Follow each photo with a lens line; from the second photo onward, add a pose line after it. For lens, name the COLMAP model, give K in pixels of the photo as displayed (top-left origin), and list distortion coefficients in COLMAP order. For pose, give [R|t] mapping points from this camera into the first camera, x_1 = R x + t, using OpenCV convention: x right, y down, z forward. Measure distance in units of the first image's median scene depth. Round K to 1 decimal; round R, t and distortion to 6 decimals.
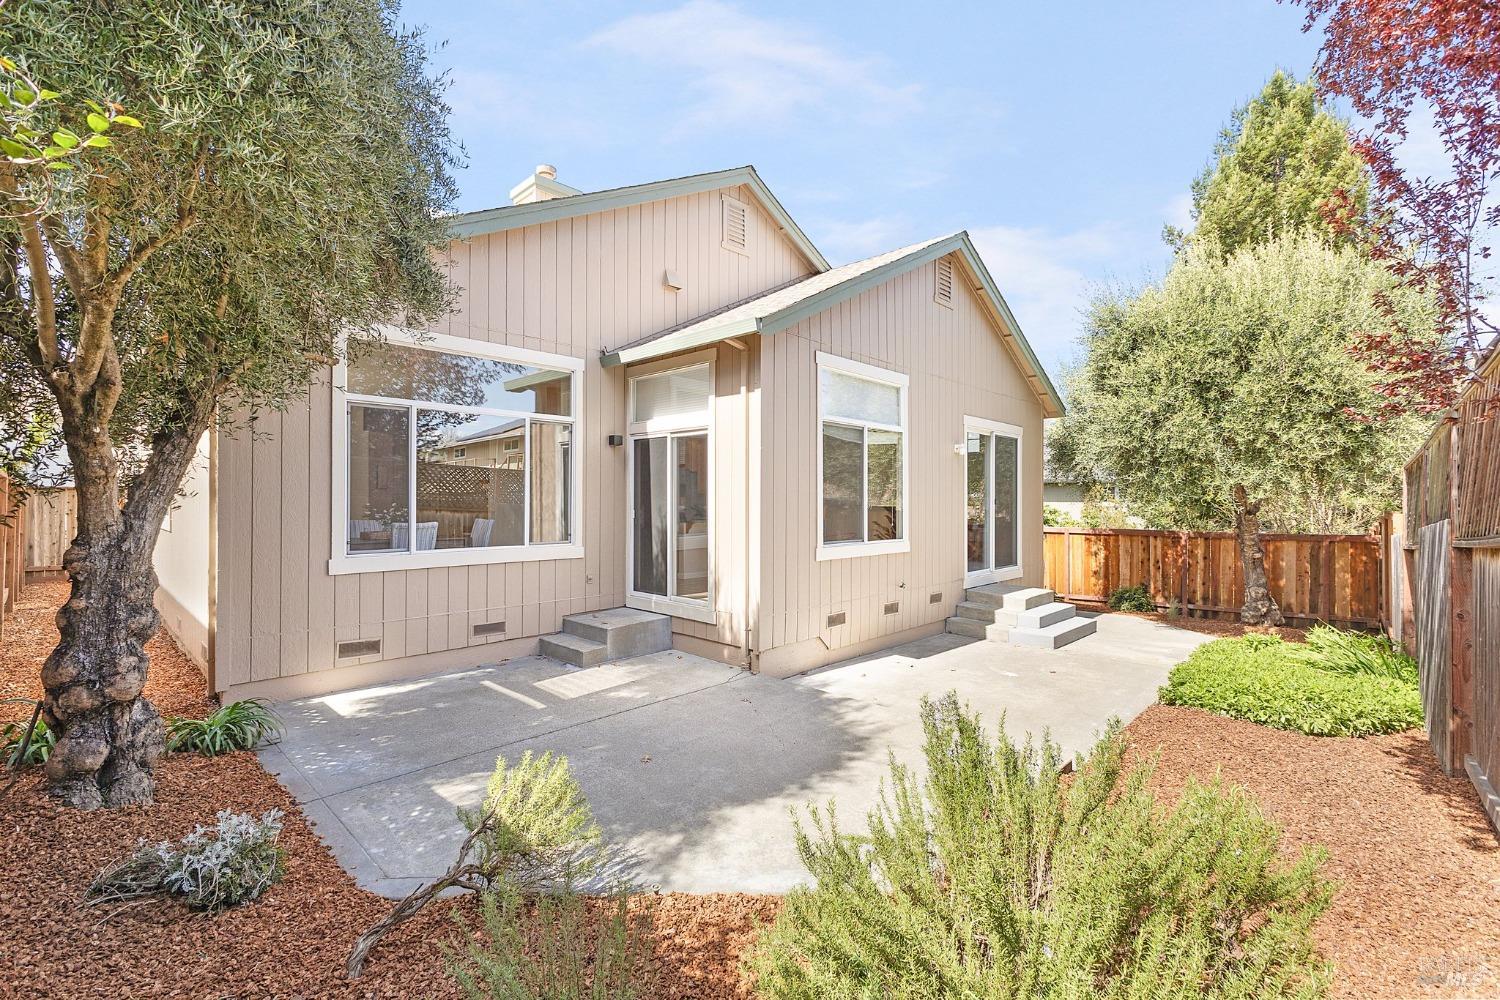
lens RADIAL K [[650.7, 0, 754.7], [0, 650.7, 496.9], [0, 0, 1]] dist [0.006014, -0.000139]
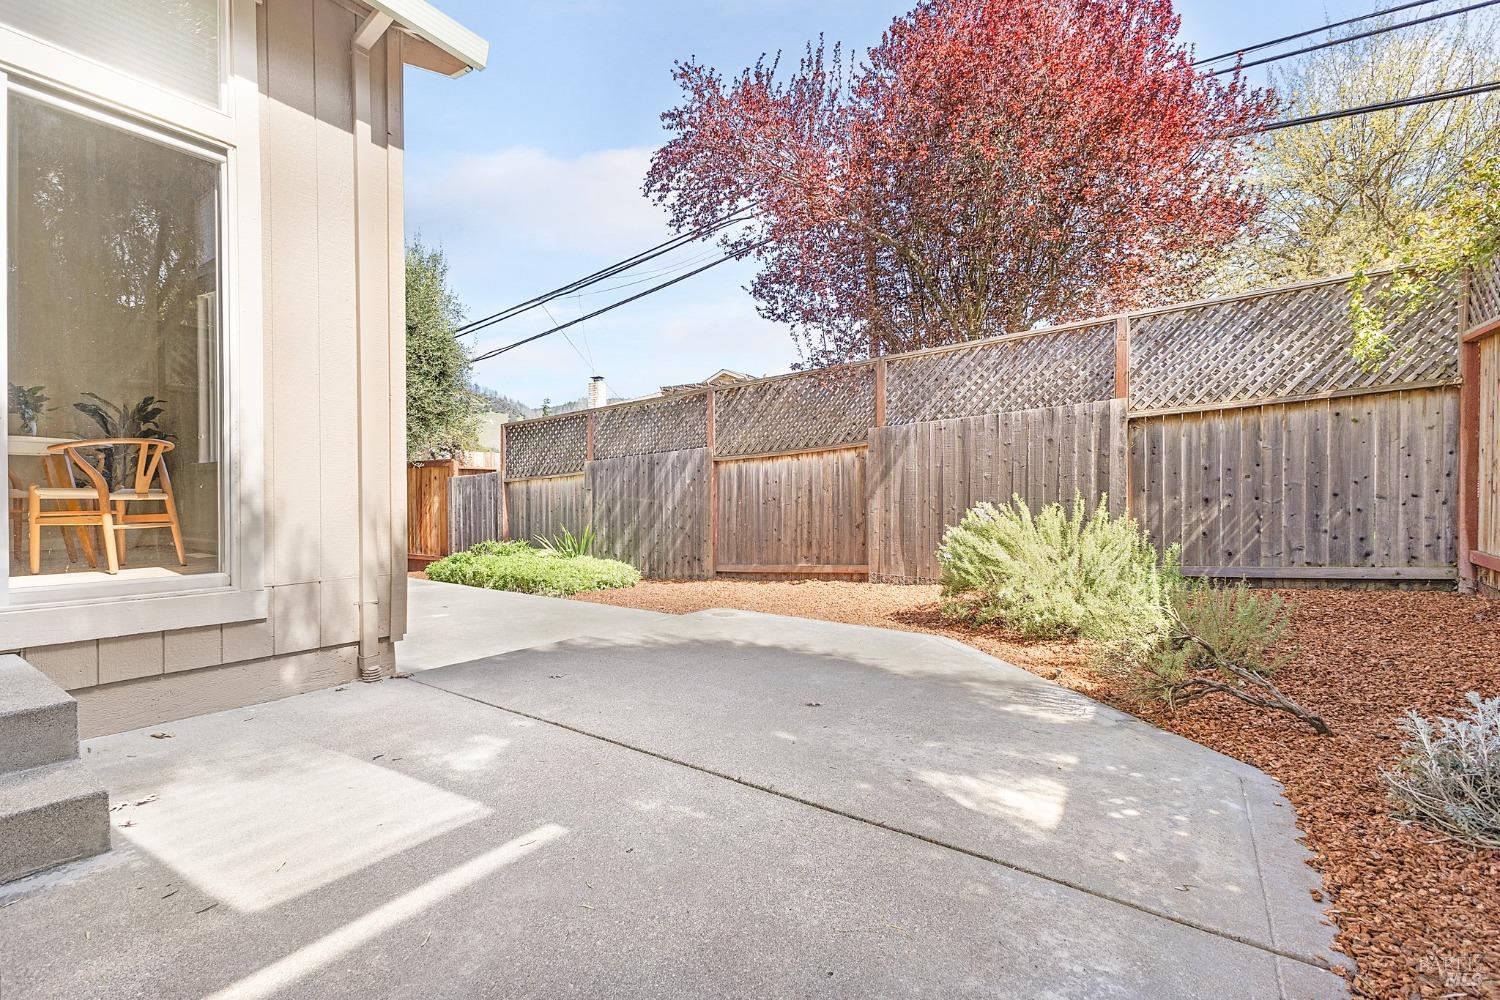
lens RADIAL K [[650.7, 0, 754.7], [0, 650.7, 496.9], [0, 0, 1]] dist [0.006014, -0.000139]
pose [[-0.149144, -0.010658, 0.988758, -0.607544], [-0.004170, 0.999940, 0.010150, 0.121584], [-0.988807, -0.002609, -0.149179, 0.832576]]
